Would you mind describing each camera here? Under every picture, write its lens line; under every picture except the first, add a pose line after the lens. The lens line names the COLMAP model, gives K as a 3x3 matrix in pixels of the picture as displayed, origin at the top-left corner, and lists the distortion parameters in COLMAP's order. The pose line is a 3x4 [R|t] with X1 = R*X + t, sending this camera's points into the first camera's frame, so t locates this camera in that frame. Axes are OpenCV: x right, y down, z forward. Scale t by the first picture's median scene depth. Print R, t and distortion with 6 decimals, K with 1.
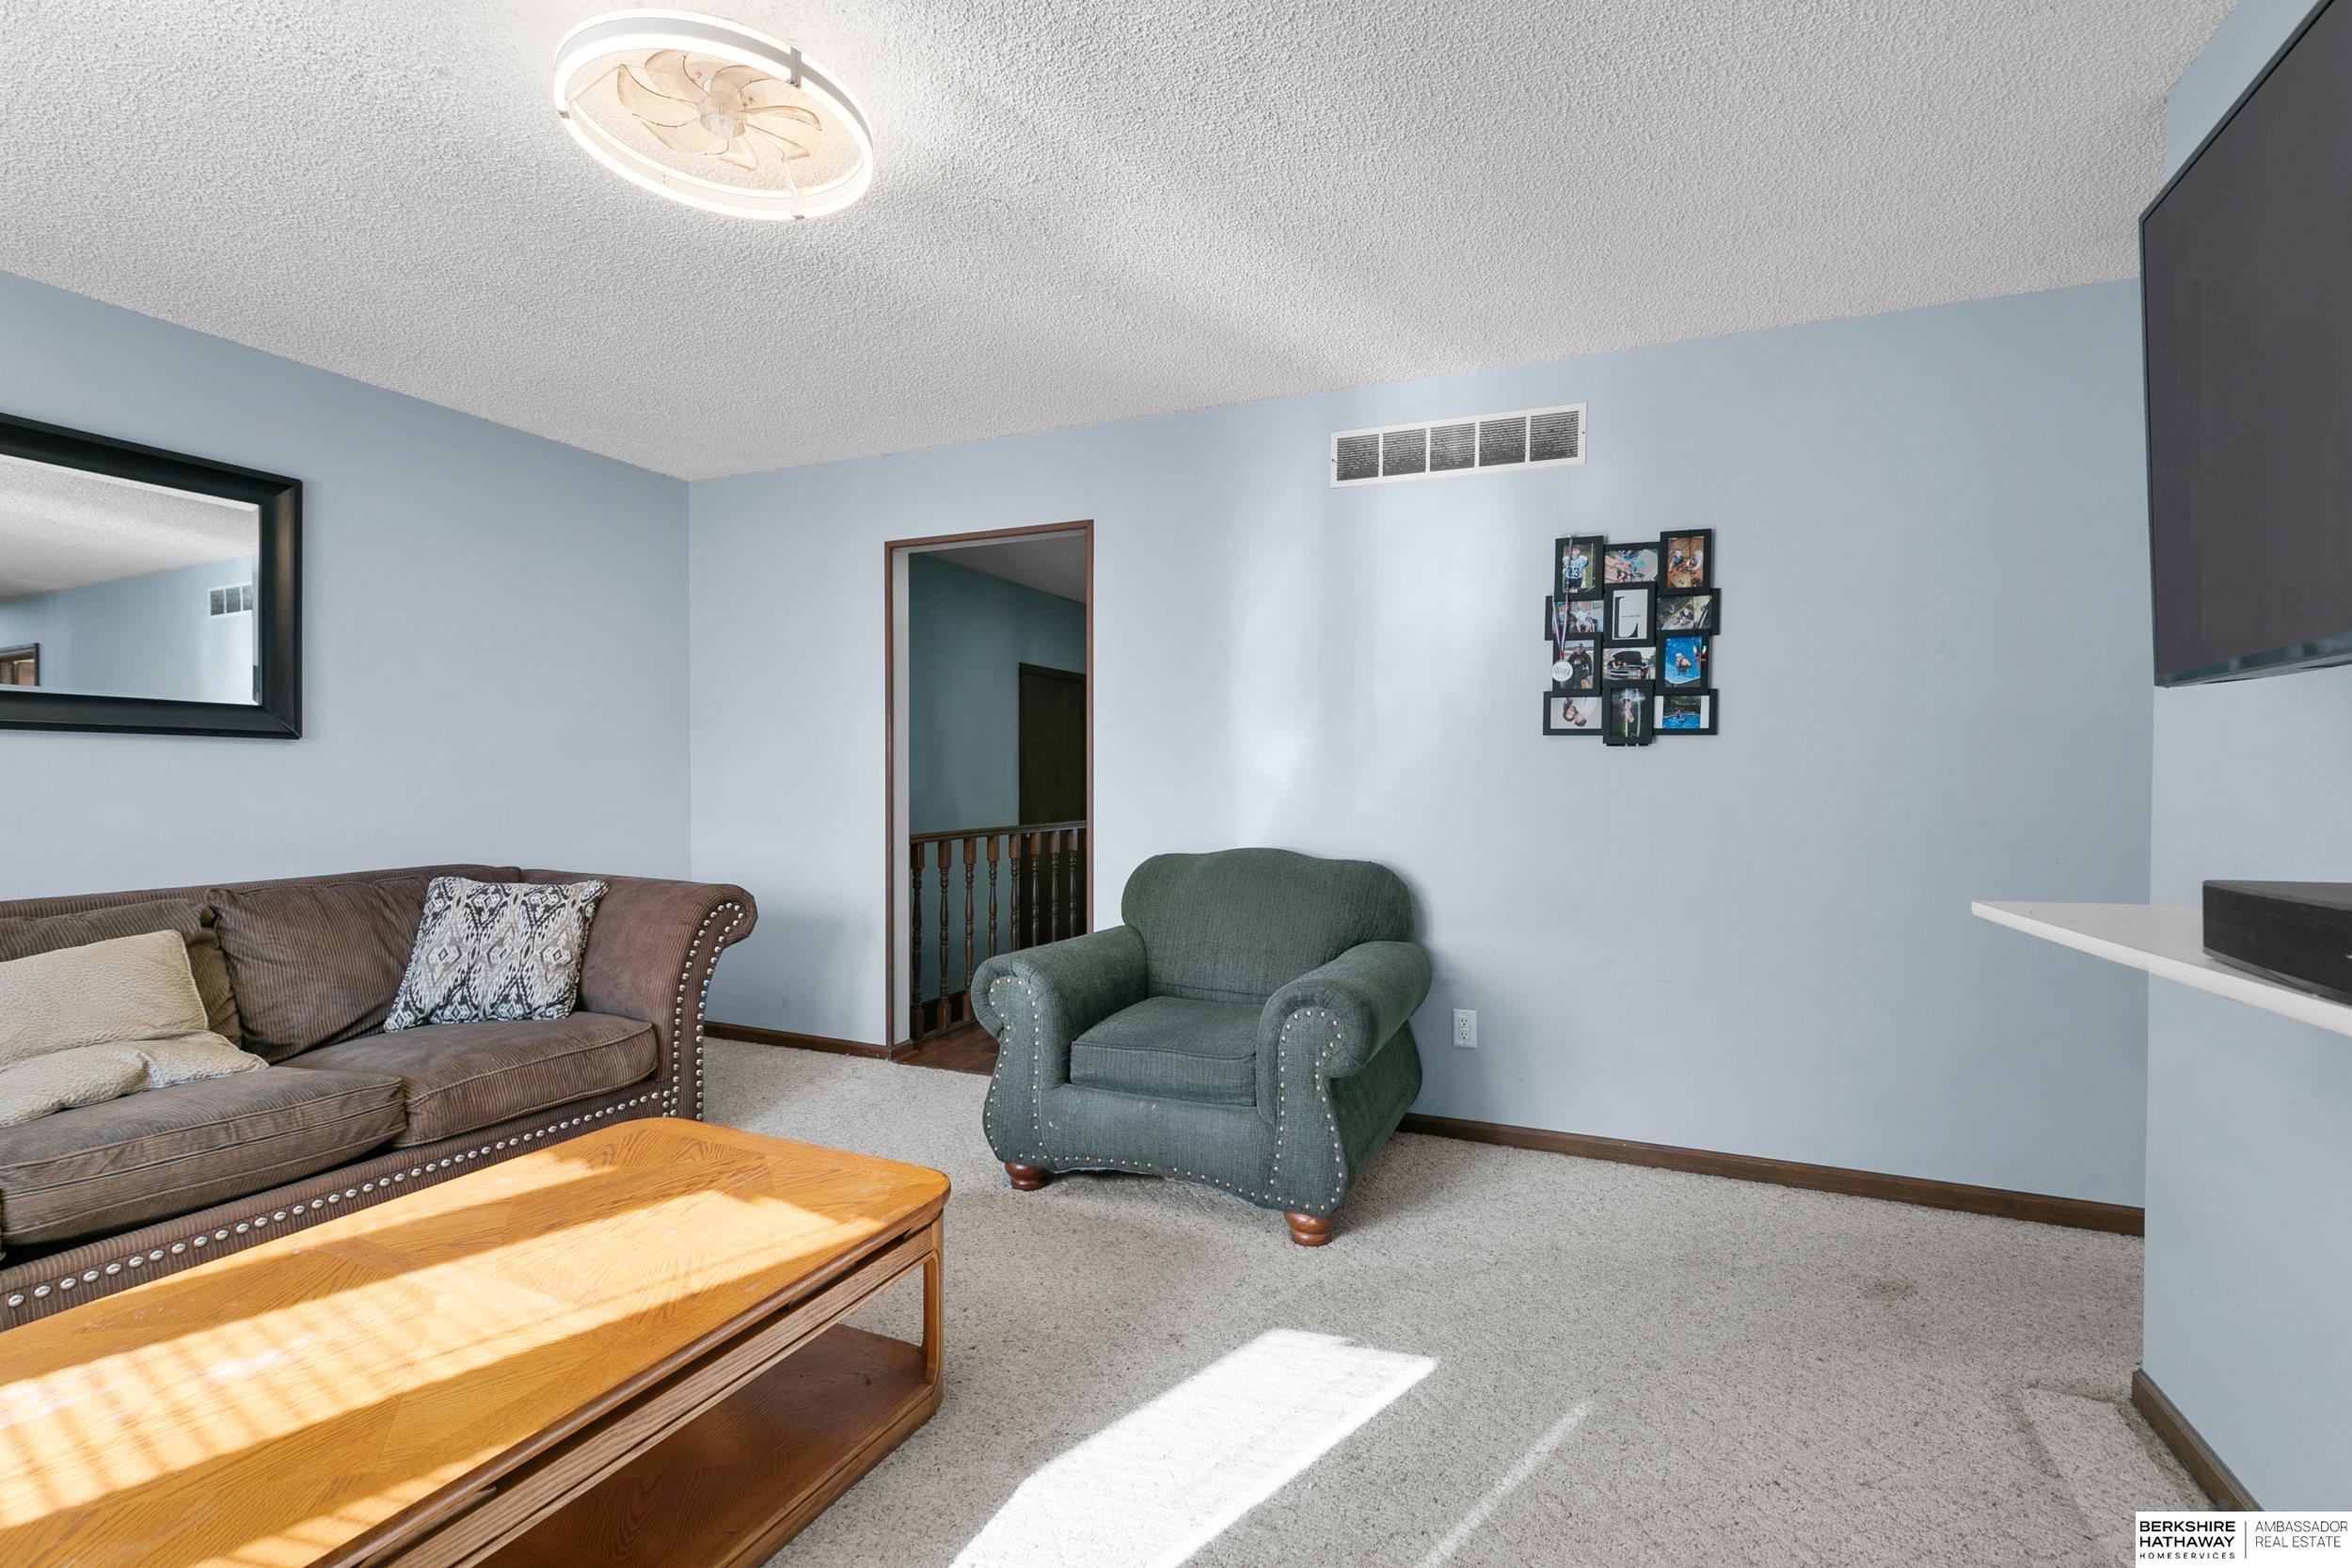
lens RADIAL K [[1055.6, 0, 1193.9], [0, 1055.6, 778.6], [0, 0, 1]] dist [0.011383, -0.002168]
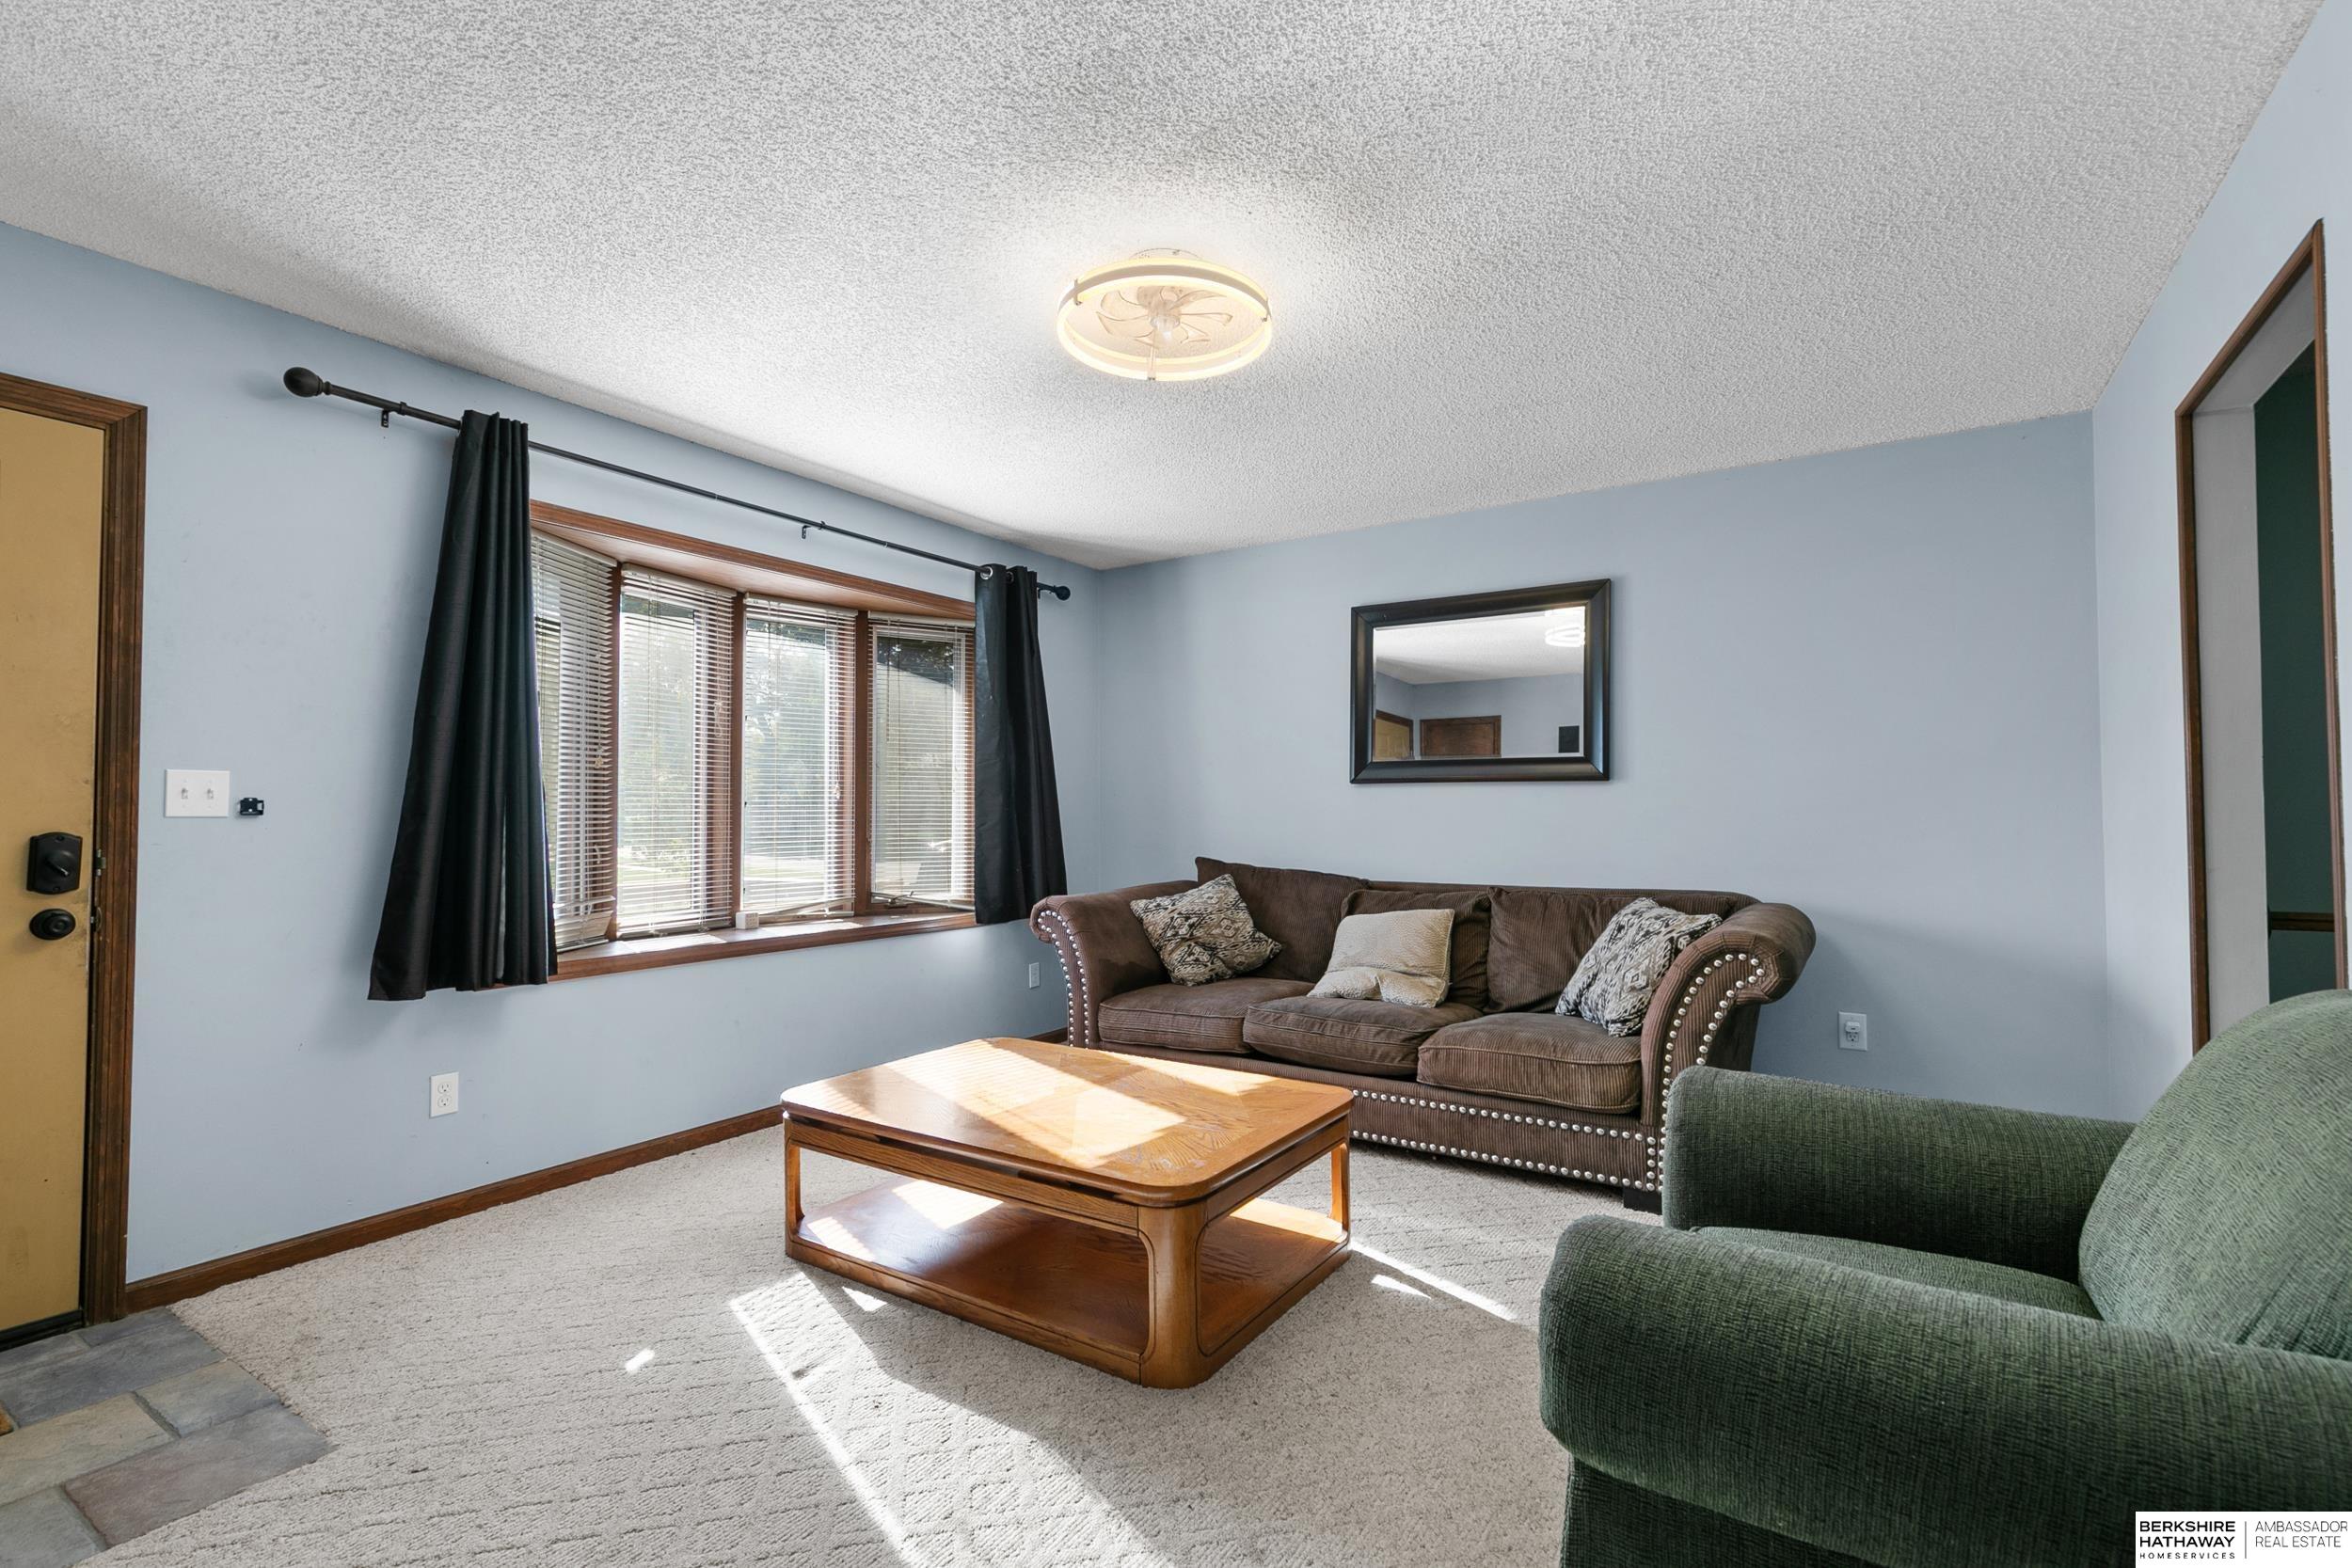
lens RADIAL K [[1055.6, 0, 1189.9], [0, 1055.6, 791.4], [0, 0, 1]] dist [0.011383, -0.002168]
pose [[-0.182573, -0.024534, -0.982886, 0.554557], [0.000533, 0.999686, -0.025052, 0.009362], [0.983192, -0.005098, -0.182503, 0.827881]]
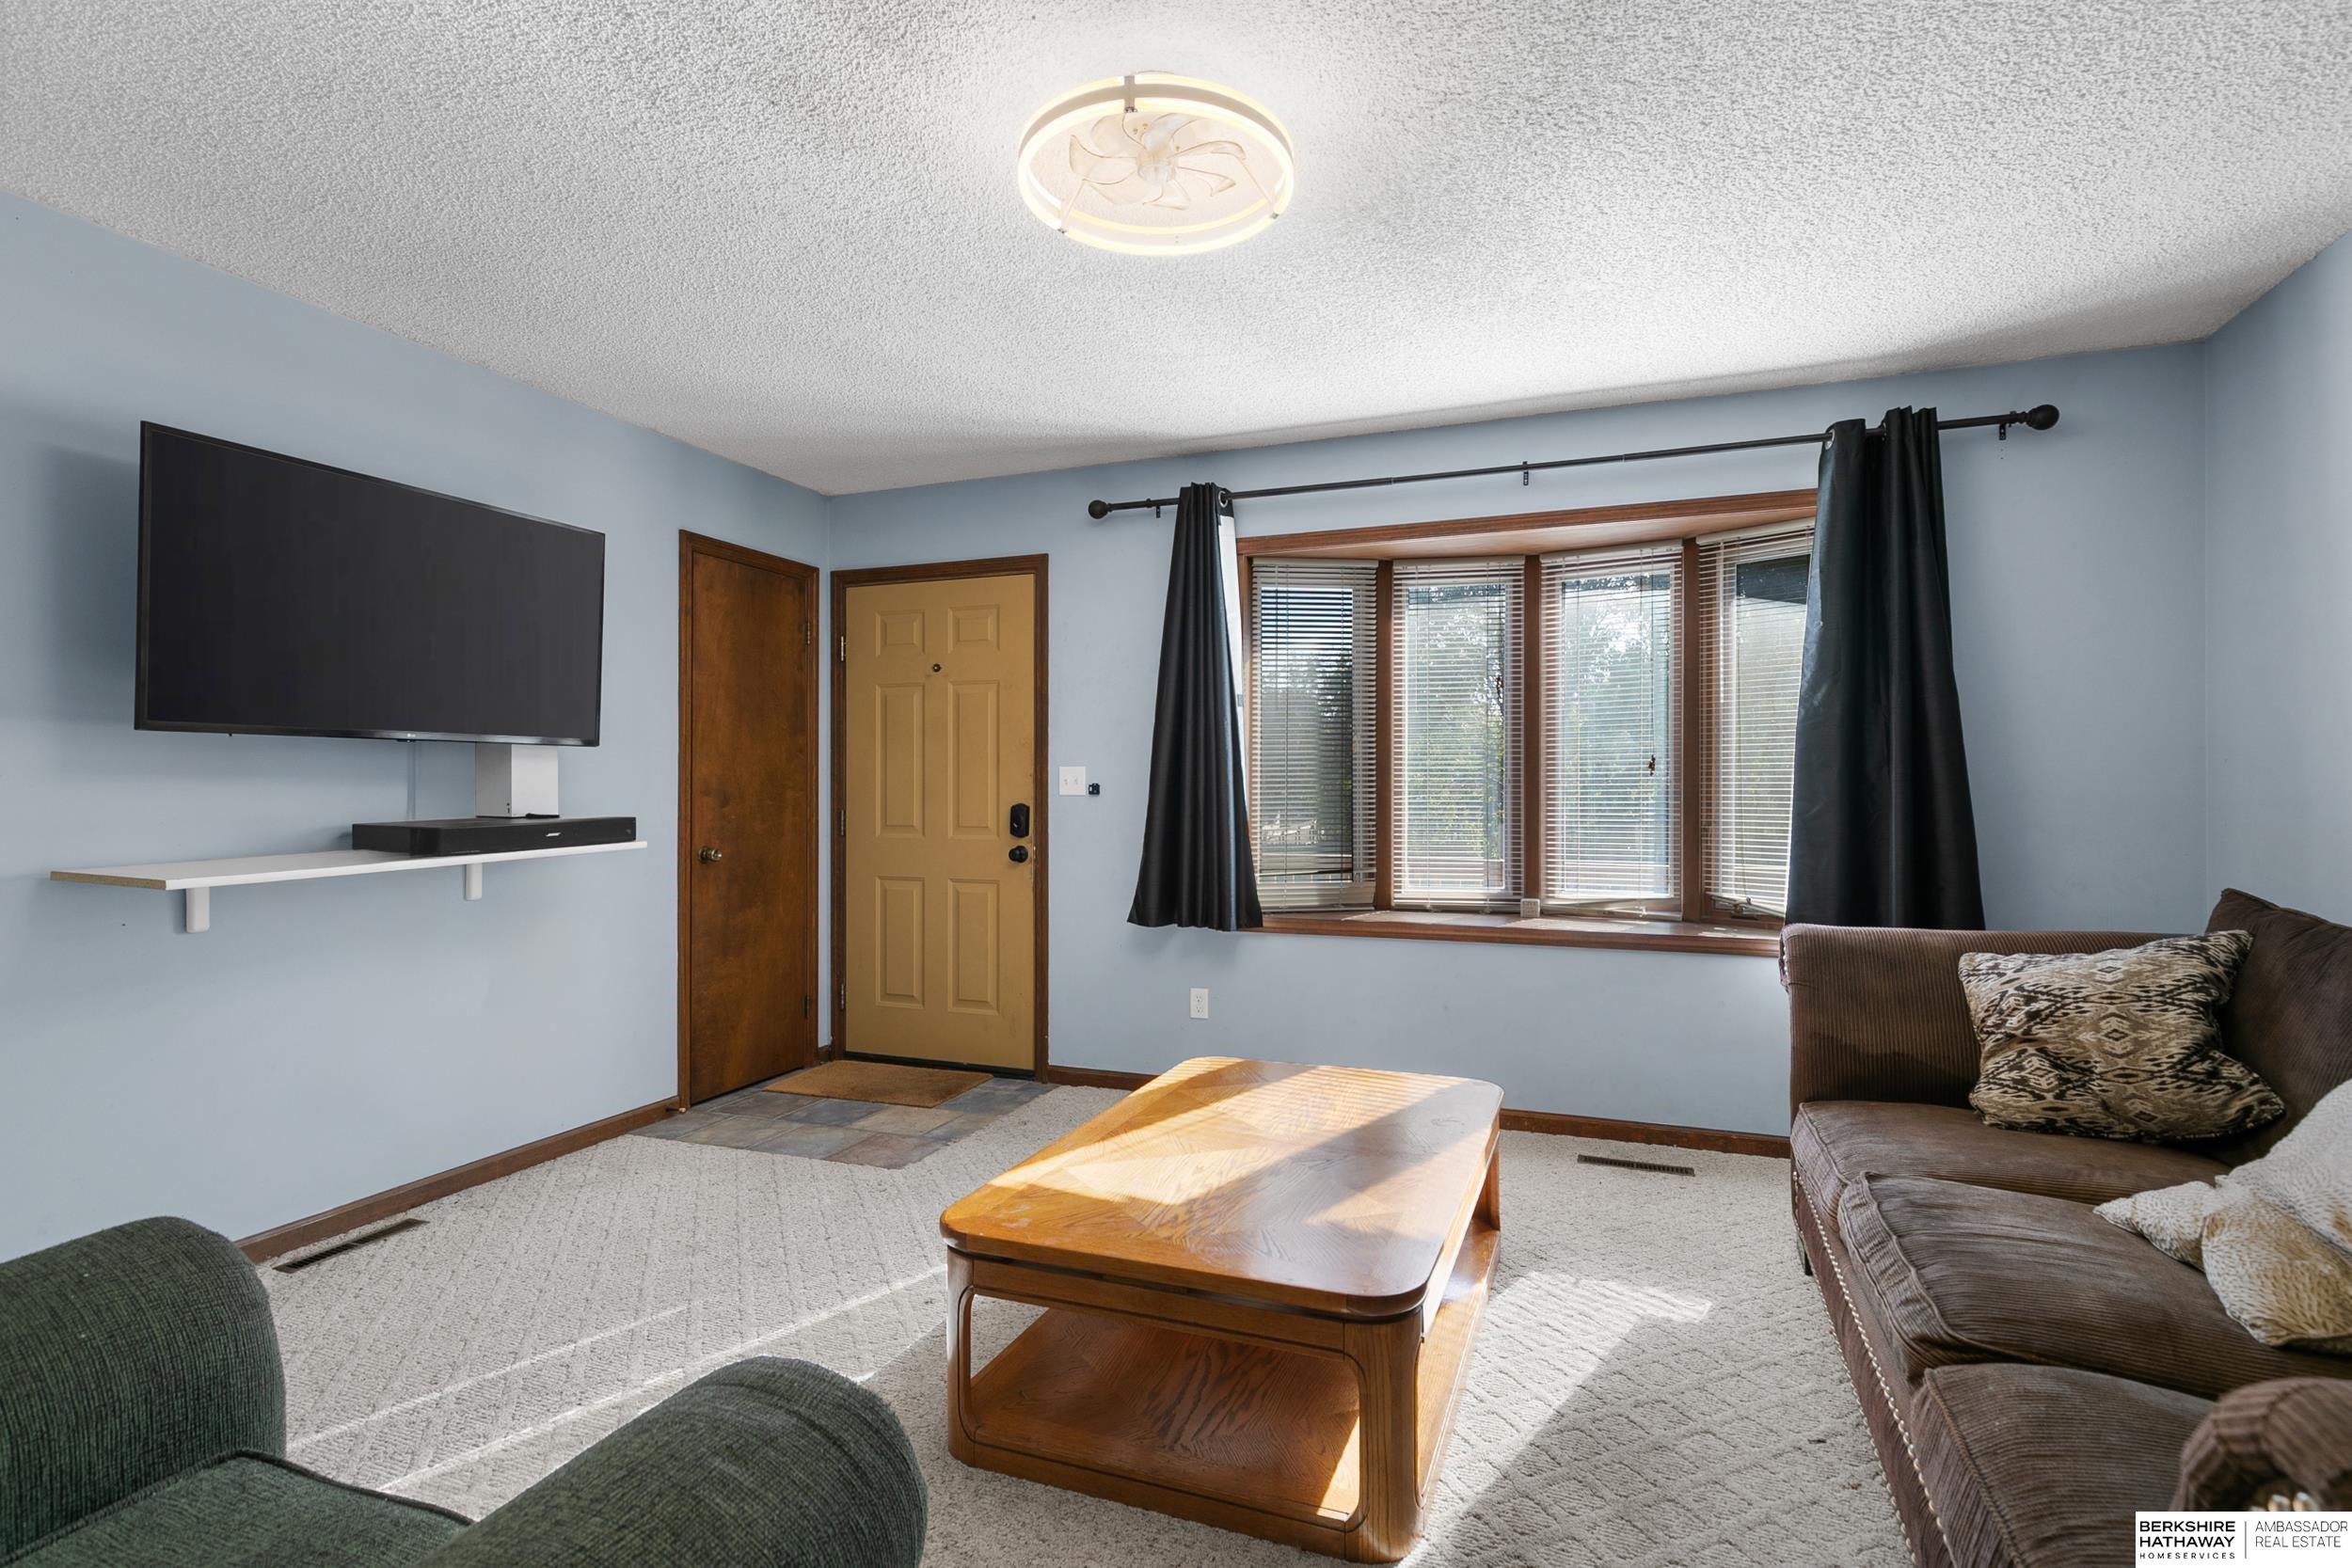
lens RADIAL K [[1101.6, 0, 1201.5], [0, 1101.6, 790.1], [0, 0, 1]] dist [-0.002392, 0.000040]
pose [[-0.999616, -0.003119, -0.027517, -0.288322], [-0.003213, 0.999989, 0.003365, -0.004495], [0.027506, 0.003452, -0.999616, 1.350778]]
